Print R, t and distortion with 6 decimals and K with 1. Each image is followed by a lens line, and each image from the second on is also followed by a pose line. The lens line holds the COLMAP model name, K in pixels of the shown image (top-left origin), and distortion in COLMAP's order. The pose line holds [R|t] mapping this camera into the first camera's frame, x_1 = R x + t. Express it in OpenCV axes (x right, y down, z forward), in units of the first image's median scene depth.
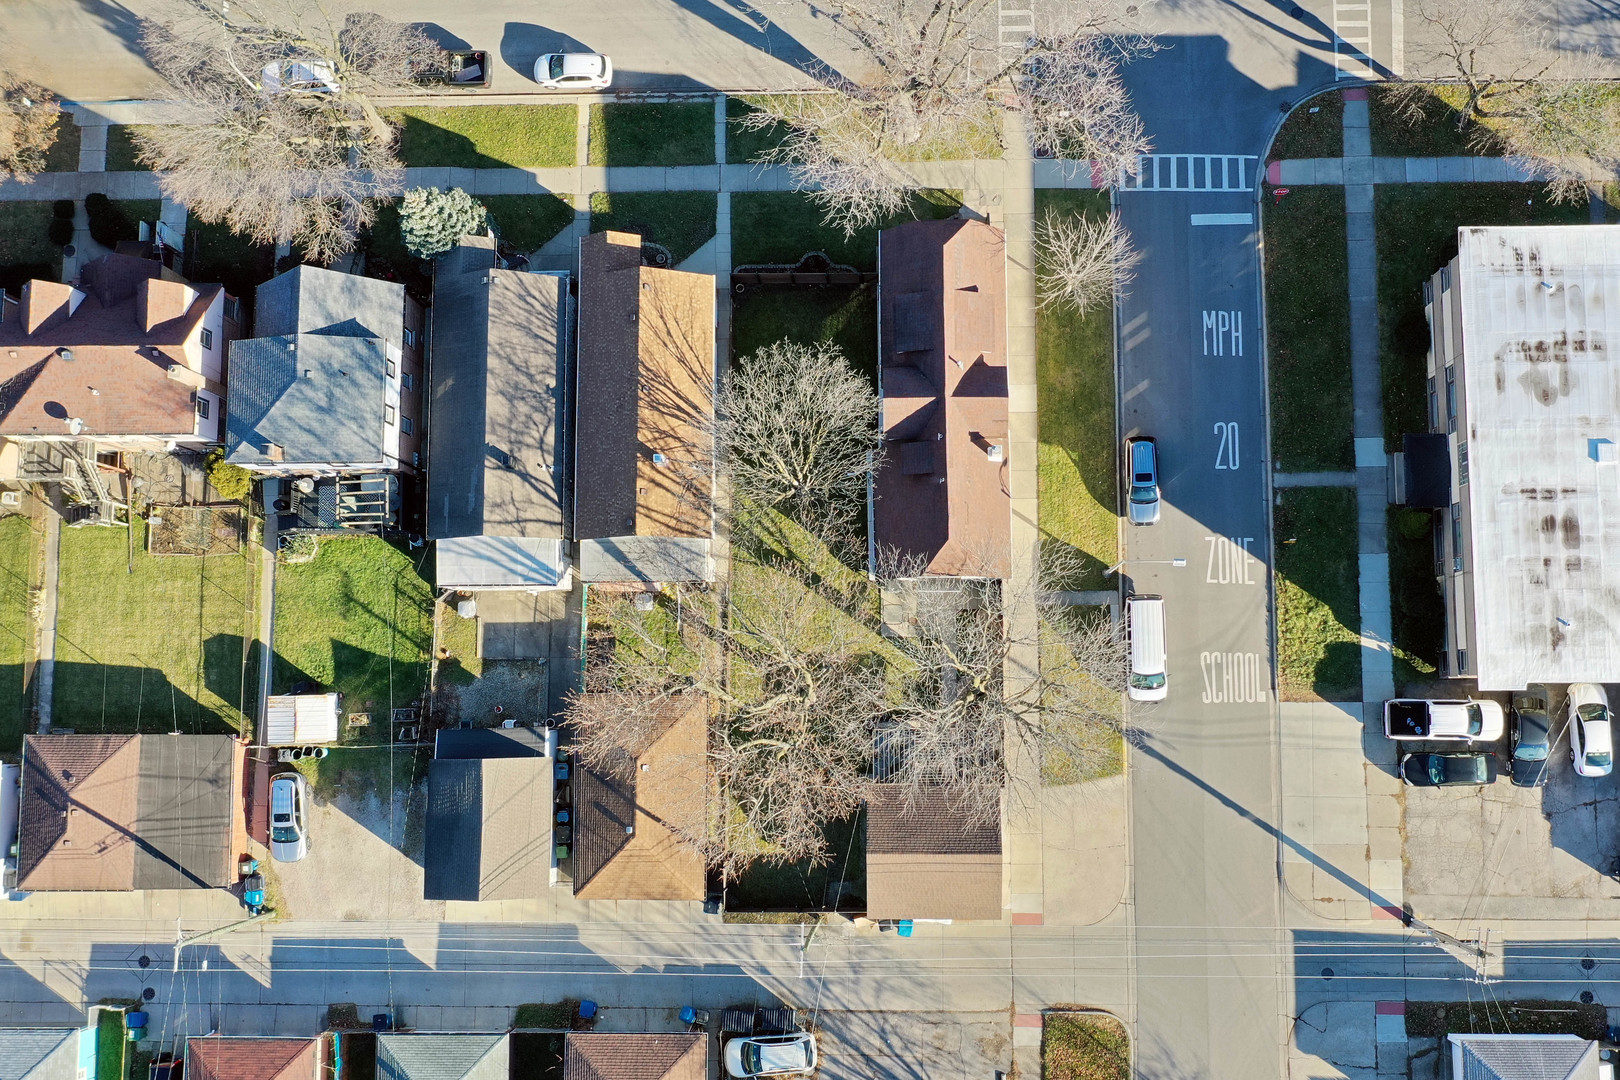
lens RADIAL K [[1417.6, 0, 866.6], [0, 1417.6, 522.6], [0, 0, 1]] dist [-0.009041, 0.007901]
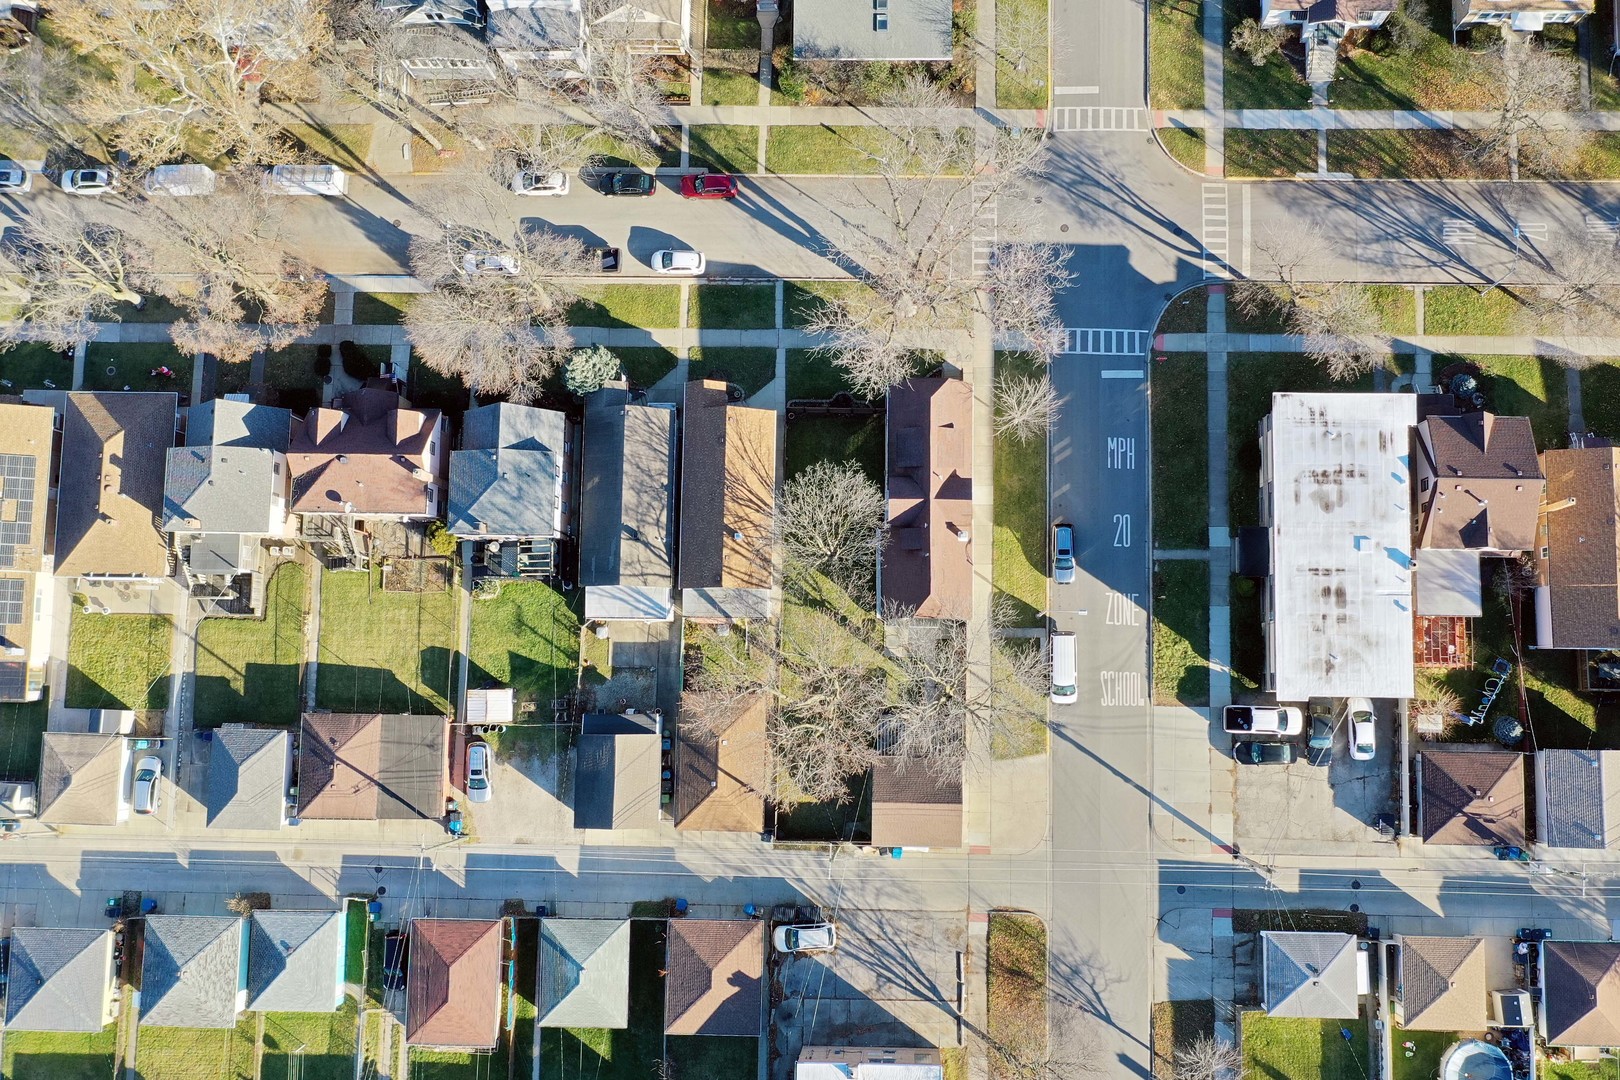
lens RADIAL K [[1304.3, 0, 864.5], [0, 1304.3, 539.0], [0, 0, 1]] dist [0.004296, -0.001788]
pose [[0.999839, 0.017911, 0.000742, -0.013407], [-0.017913, 0.999833, 0.003629, -0.047121], [-0.000677, -0.003642, 0.999993, -0.362872]]
